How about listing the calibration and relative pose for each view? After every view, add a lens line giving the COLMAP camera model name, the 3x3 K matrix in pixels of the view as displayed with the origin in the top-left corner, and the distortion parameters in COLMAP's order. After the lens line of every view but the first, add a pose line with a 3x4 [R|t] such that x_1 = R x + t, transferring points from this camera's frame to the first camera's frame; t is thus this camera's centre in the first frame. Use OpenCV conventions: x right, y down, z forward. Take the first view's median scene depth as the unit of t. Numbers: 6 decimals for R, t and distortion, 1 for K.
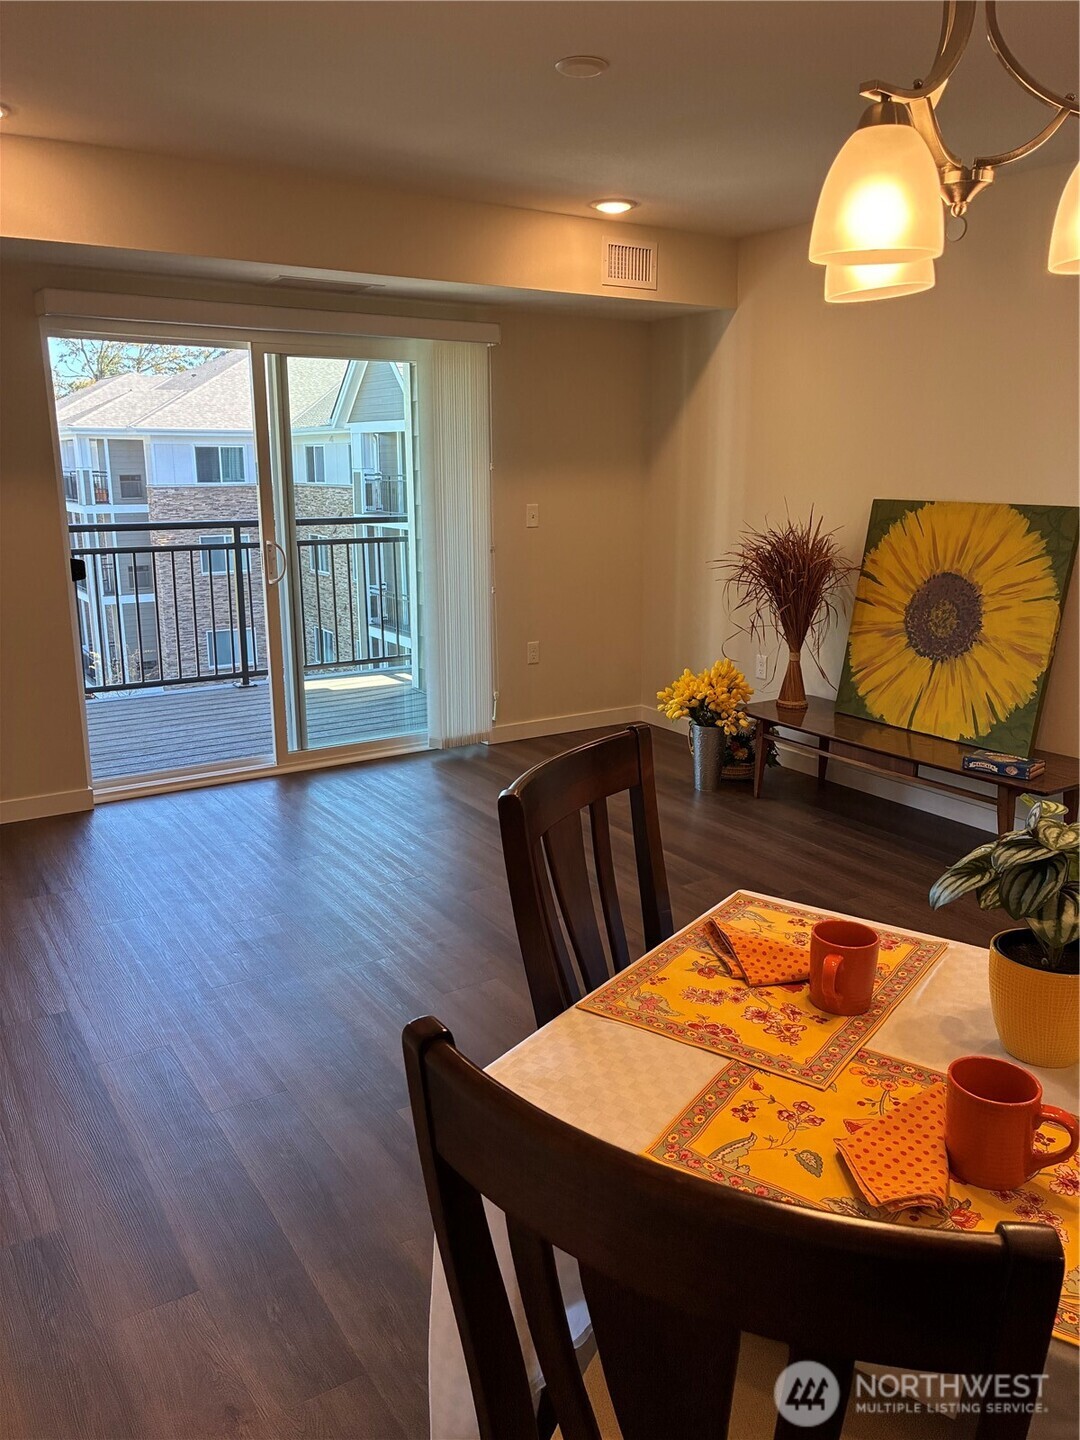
lens RADIAL K [[1104.8, 0, 540.0], [0, 1104.8, 720.0], [0, 0, 1]] dist [0.031073, 0.003064]
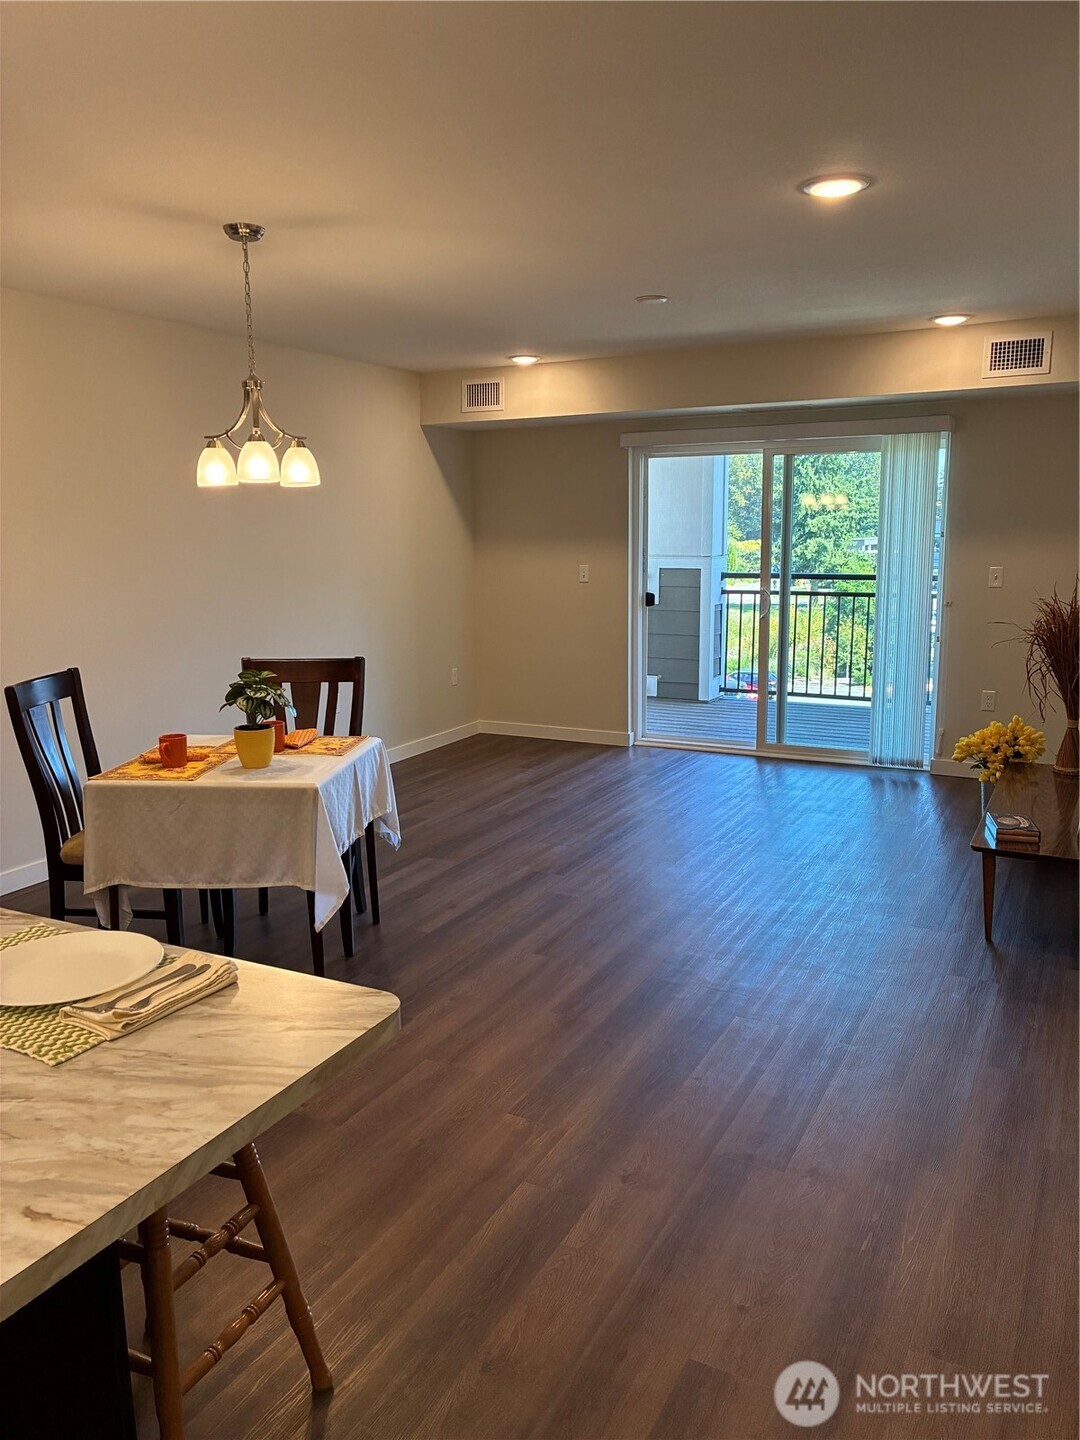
lens RADIAL K [[1099.4, 0, 545.6], [0, 1099.4, 730.3], [0, 0, 1]] dist [0.078445, -0.089252]
pose [[0.497942, 0.160546, -0.852220, 0.897434], [-0.189953, 0.979042, 0.073451, -0.037624], [0.846151, 0.125307, 0.518002, 0.069444]]
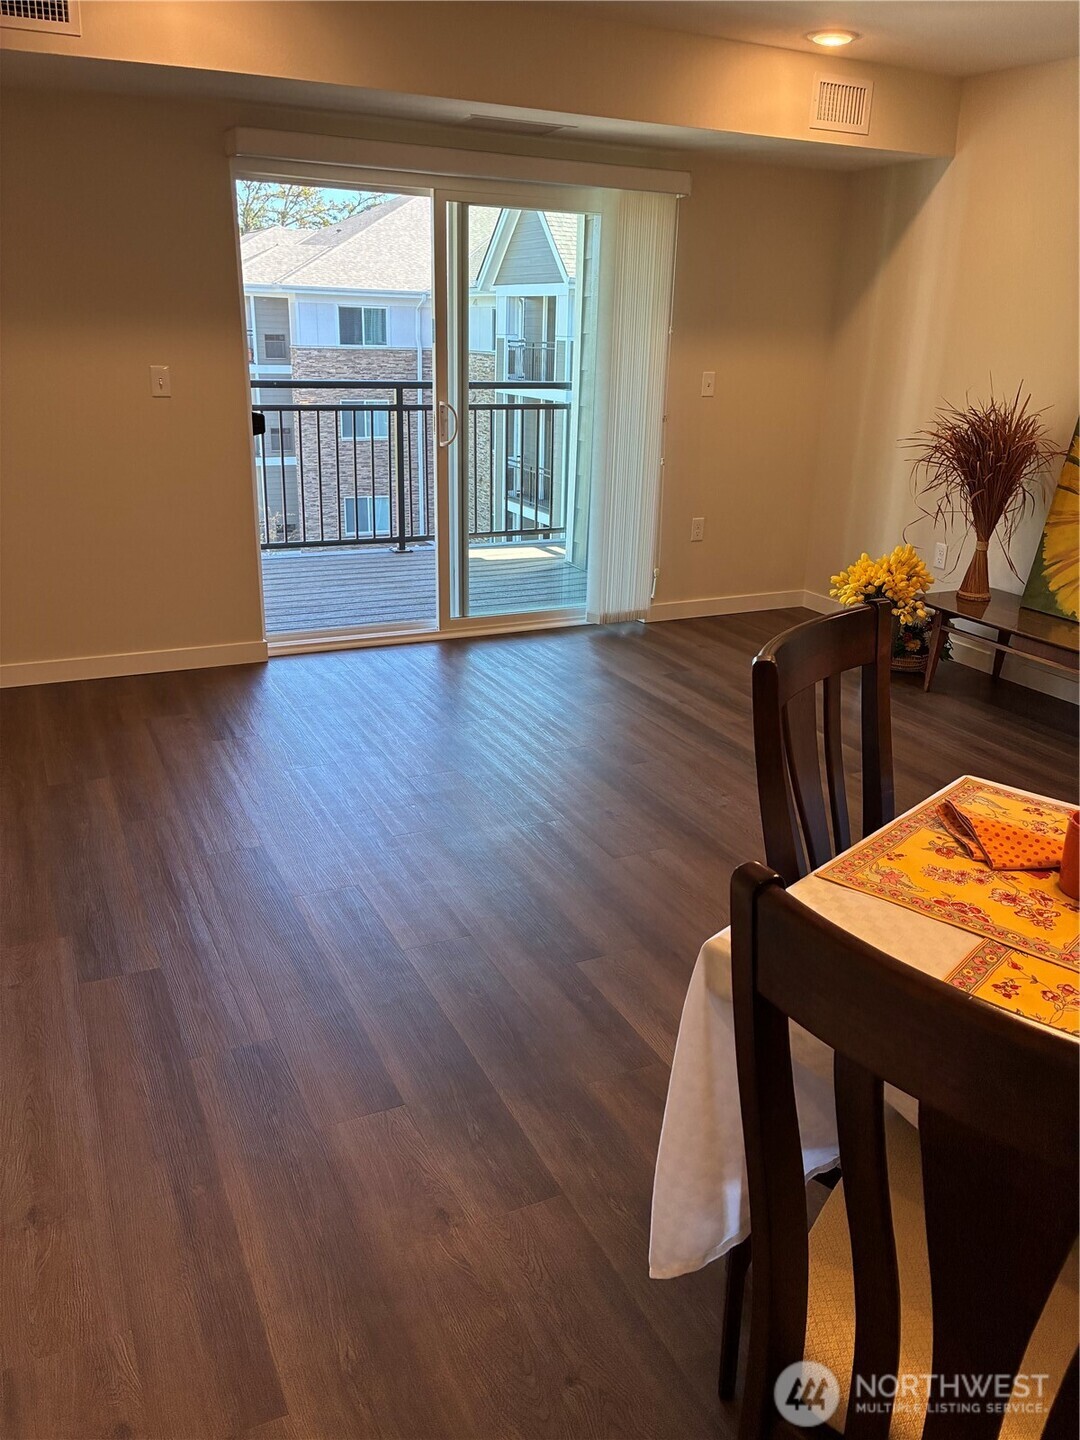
lens RADIAL K [[1099.4, 0, 545.6], [0, 1099.4, 730.3], [0, 0, 1]] dist [0.078445, -0.089252]
pose [[0.992563, 0.067390, -0.101381, -0.035355], [-0.055190, 0.991399, 0.118666, 0.007366], [0.108506, -0.112188, 0.987745, -0.000244]]
